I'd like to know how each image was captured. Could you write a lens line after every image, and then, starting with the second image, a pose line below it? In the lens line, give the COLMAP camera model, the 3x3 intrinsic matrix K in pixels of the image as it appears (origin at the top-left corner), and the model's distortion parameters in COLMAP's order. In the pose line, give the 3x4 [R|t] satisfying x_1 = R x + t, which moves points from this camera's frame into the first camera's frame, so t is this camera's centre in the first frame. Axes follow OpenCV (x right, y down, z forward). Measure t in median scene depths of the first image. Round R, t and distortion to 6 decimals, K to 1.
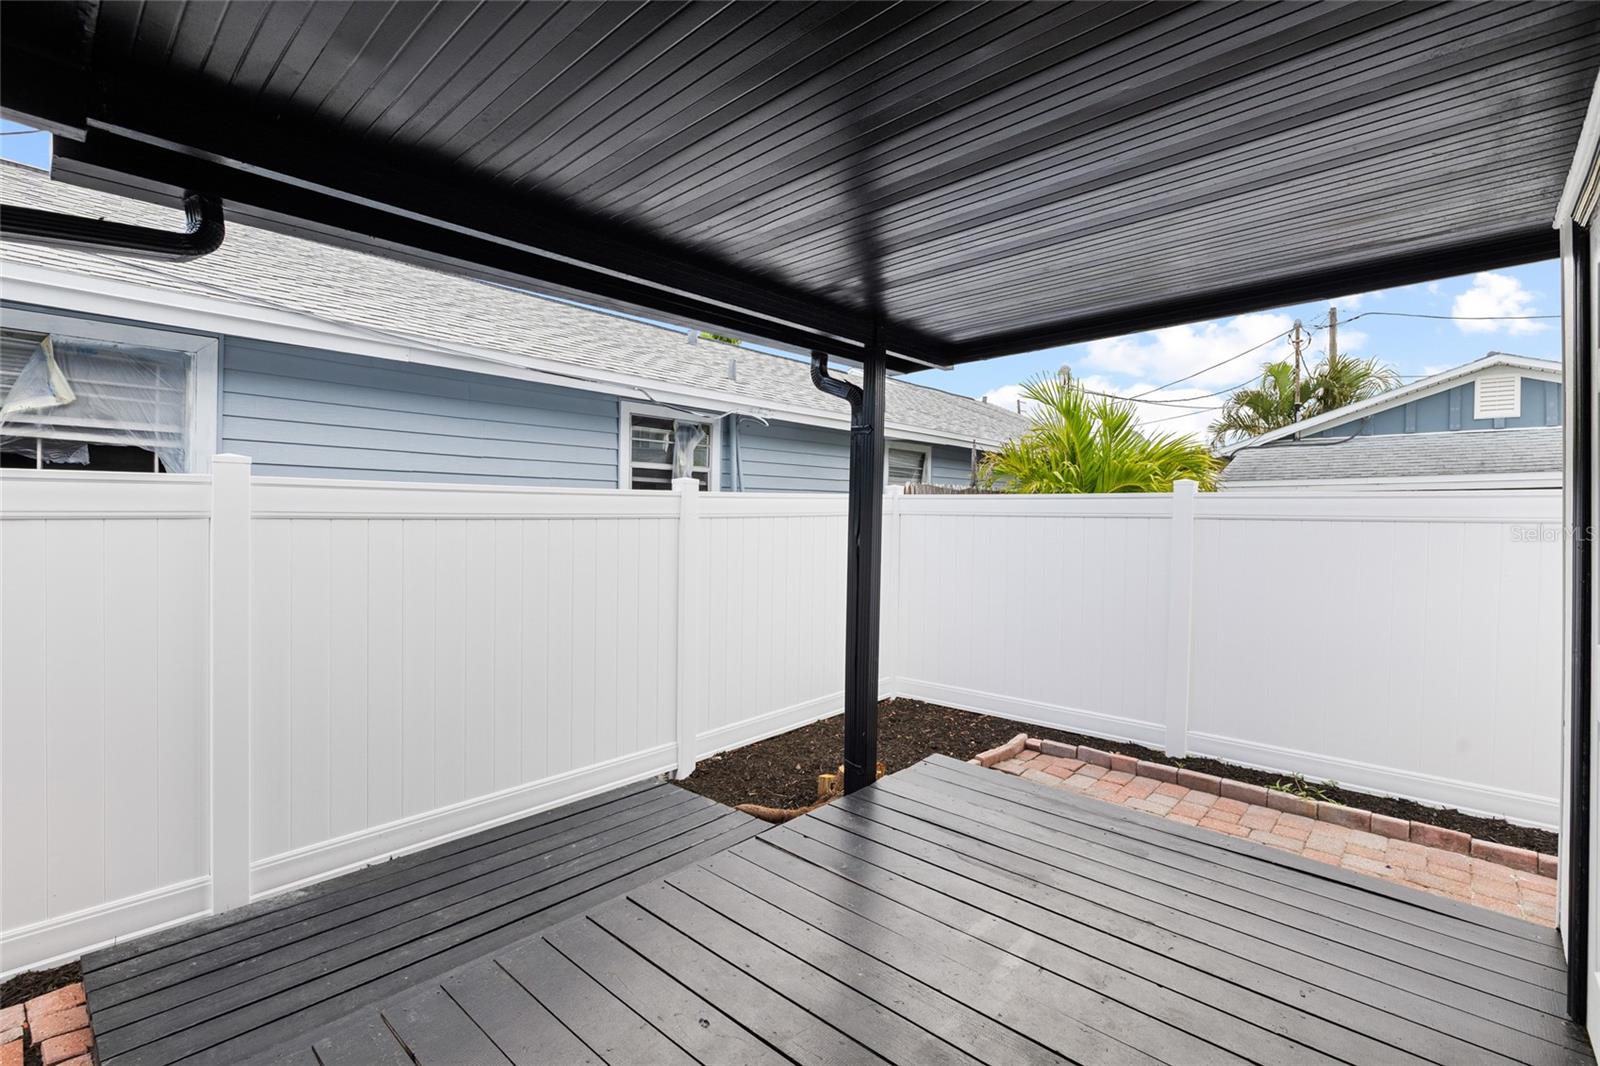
lens RADIAL K [[716.2, 0, 797.8], [0, 716.2, 516.3], [0, 0, 1]] dist [-0.004154, -0.000372]
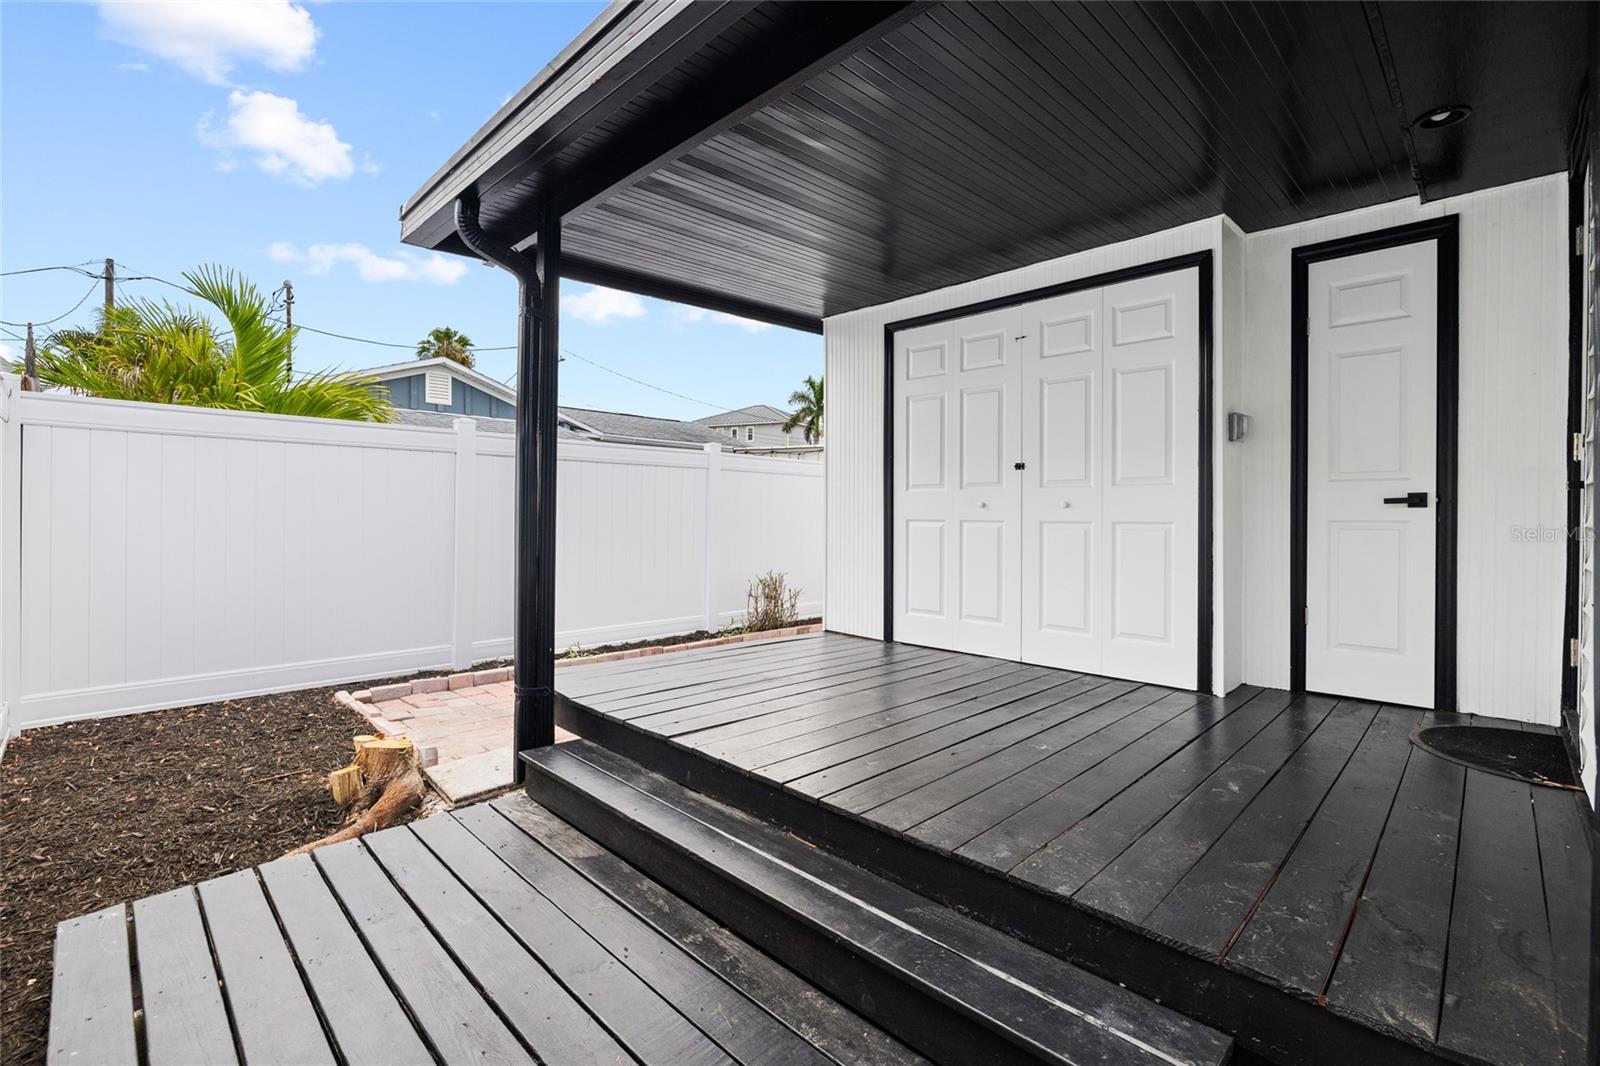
lens RADIAL K [[716.2, 0, 797.8], [0, 716.2, 516.3], [0, 0, 1]] dist [-0.004154, -0.000372]
pose [[0.046506, -0.014324, 0.998815, -0.641852], [-0.003477, 0.999889, 0.014501, 0.098059], [-0.998912, -0.004147, 0.046451, 0.510135]]
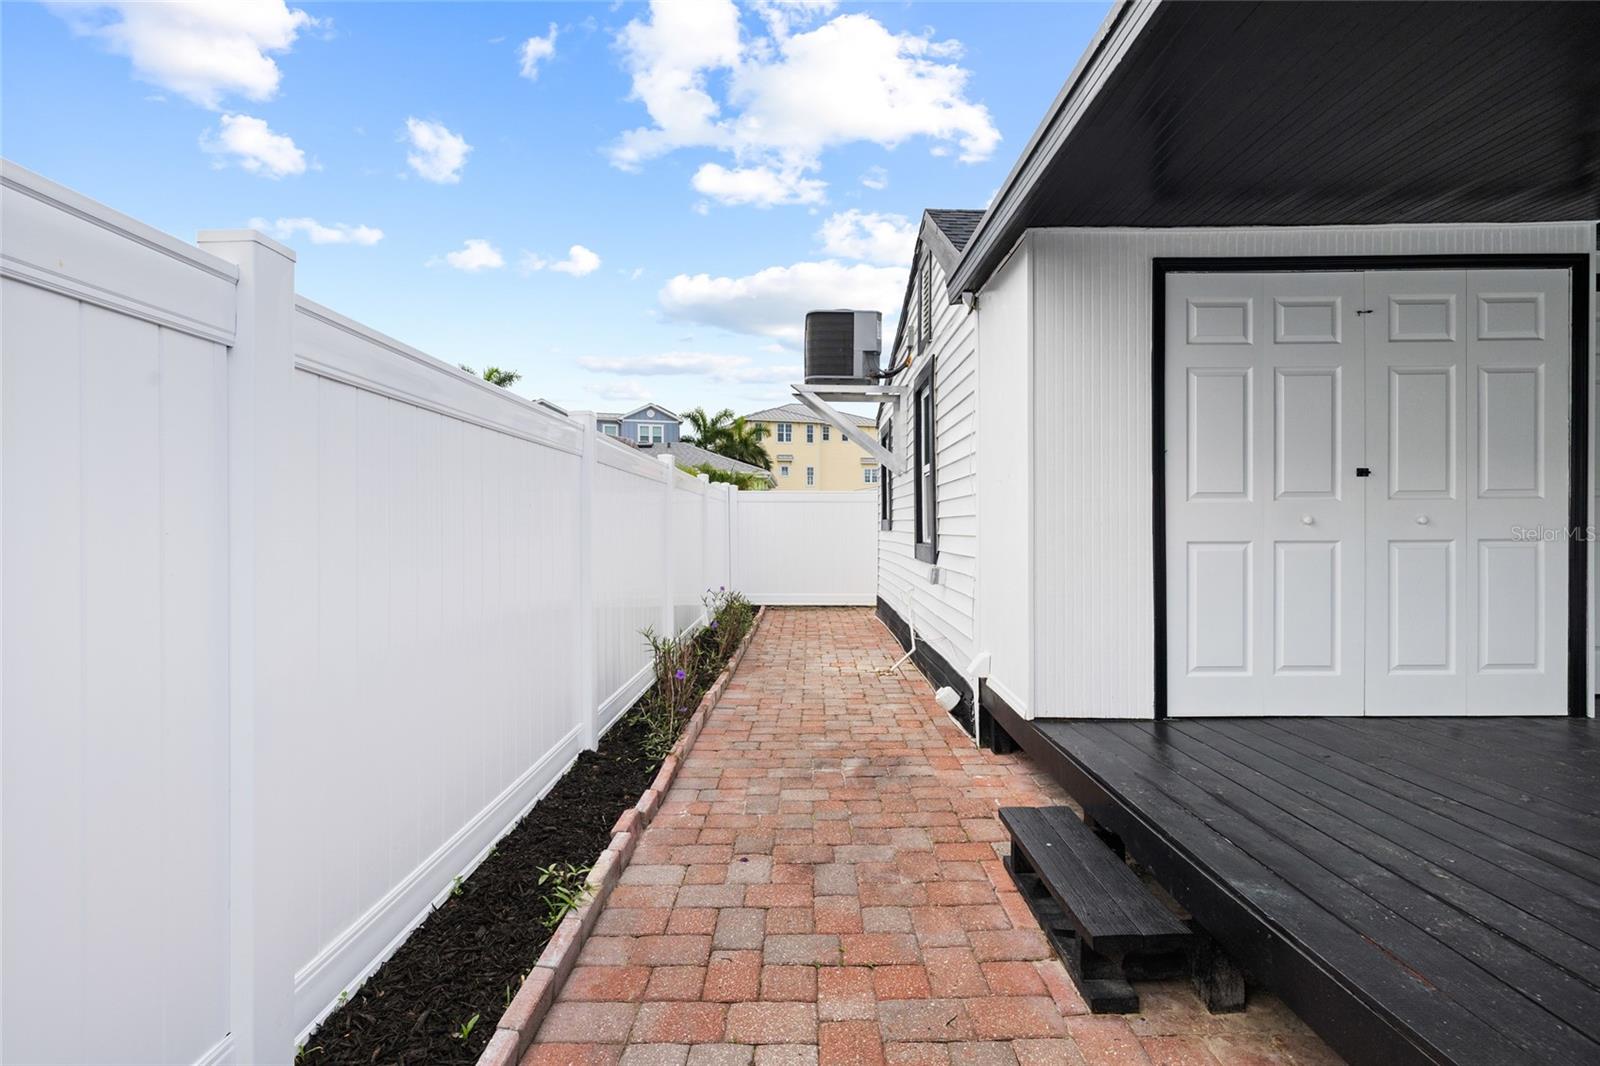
lens RADIAL K [[716.2, 0, 797.8], [0, 716.2, 516.3], [0, 0, 1]] dist [-0.004154, -0.000372]
pose [[-0.667574, 0.004369, 0.744531, 0.157886], [0.003898, 0.999990, -0.002372, 0.091022], [-0.744533, 0.001319, -0.667584, 1.211097]]
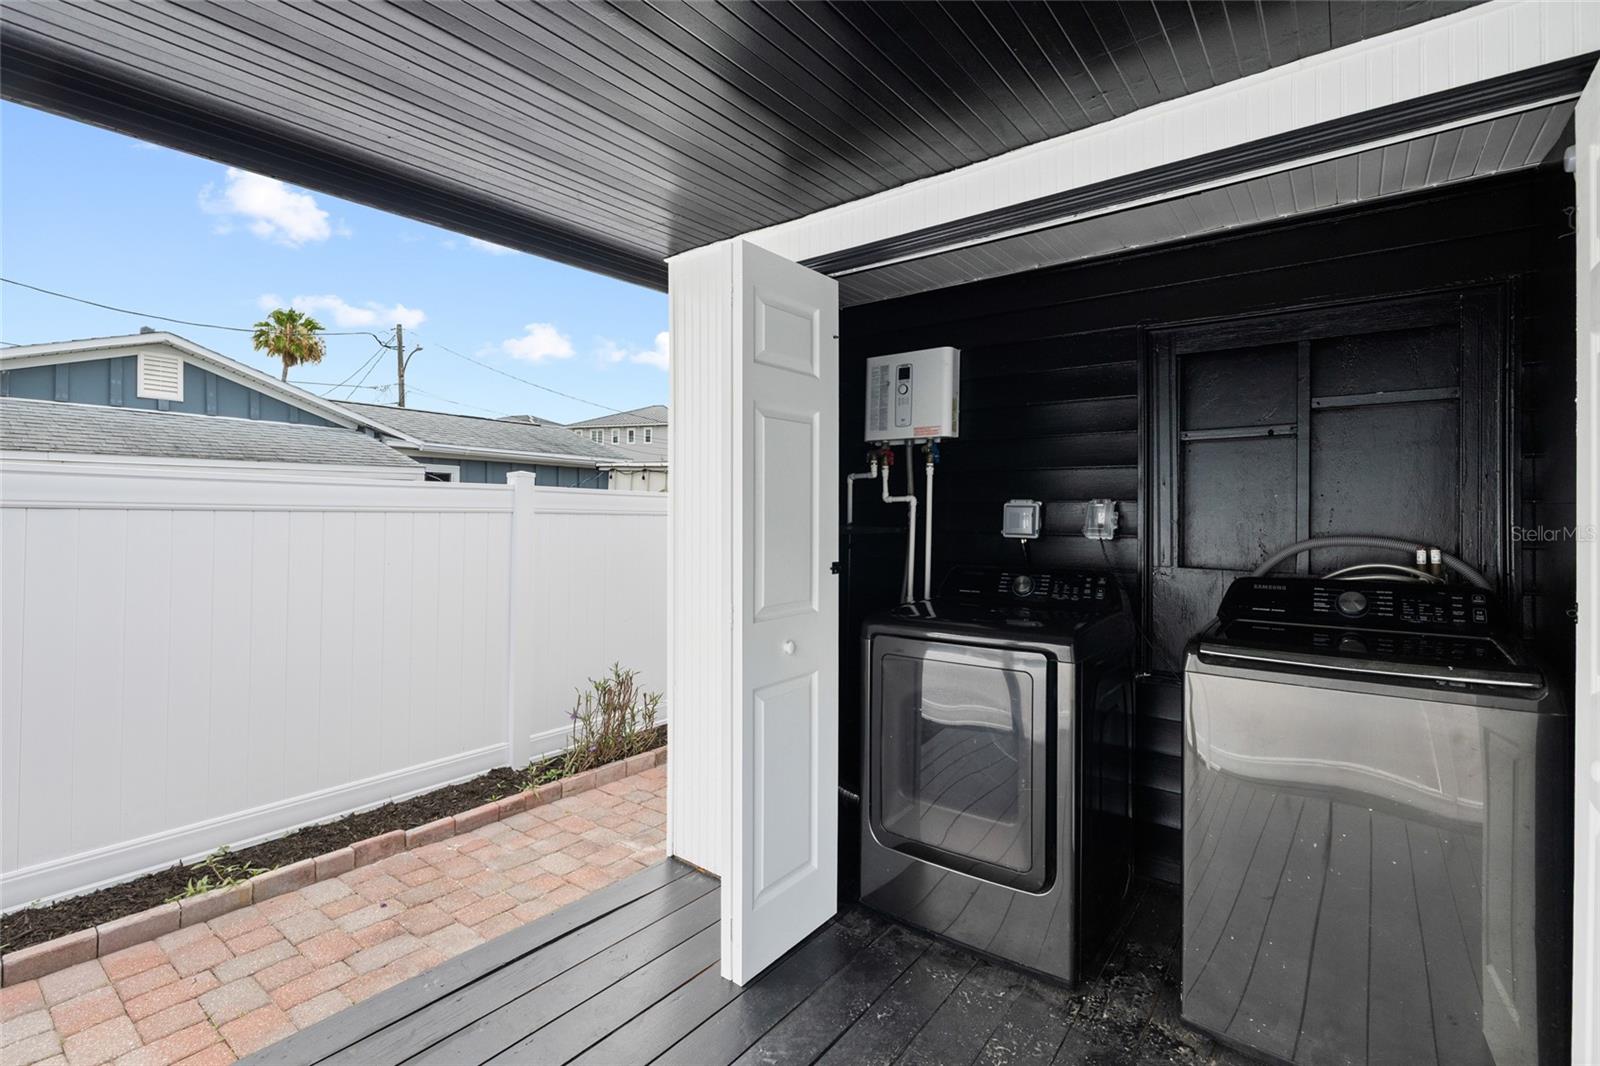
lens RADIAL K [[716.2, 0, 797.8], [0, 716.2, 516.3], [0, 0, 1]] dist [-0.004154, -0.000372]
pose [[-0.086667, -0.012426, 0.996160, -0.068949], [-0.007139, 0.999904, 0.011851, -0.000434], [-0.996212, -0.006085, -0.086747, 0.465211]]
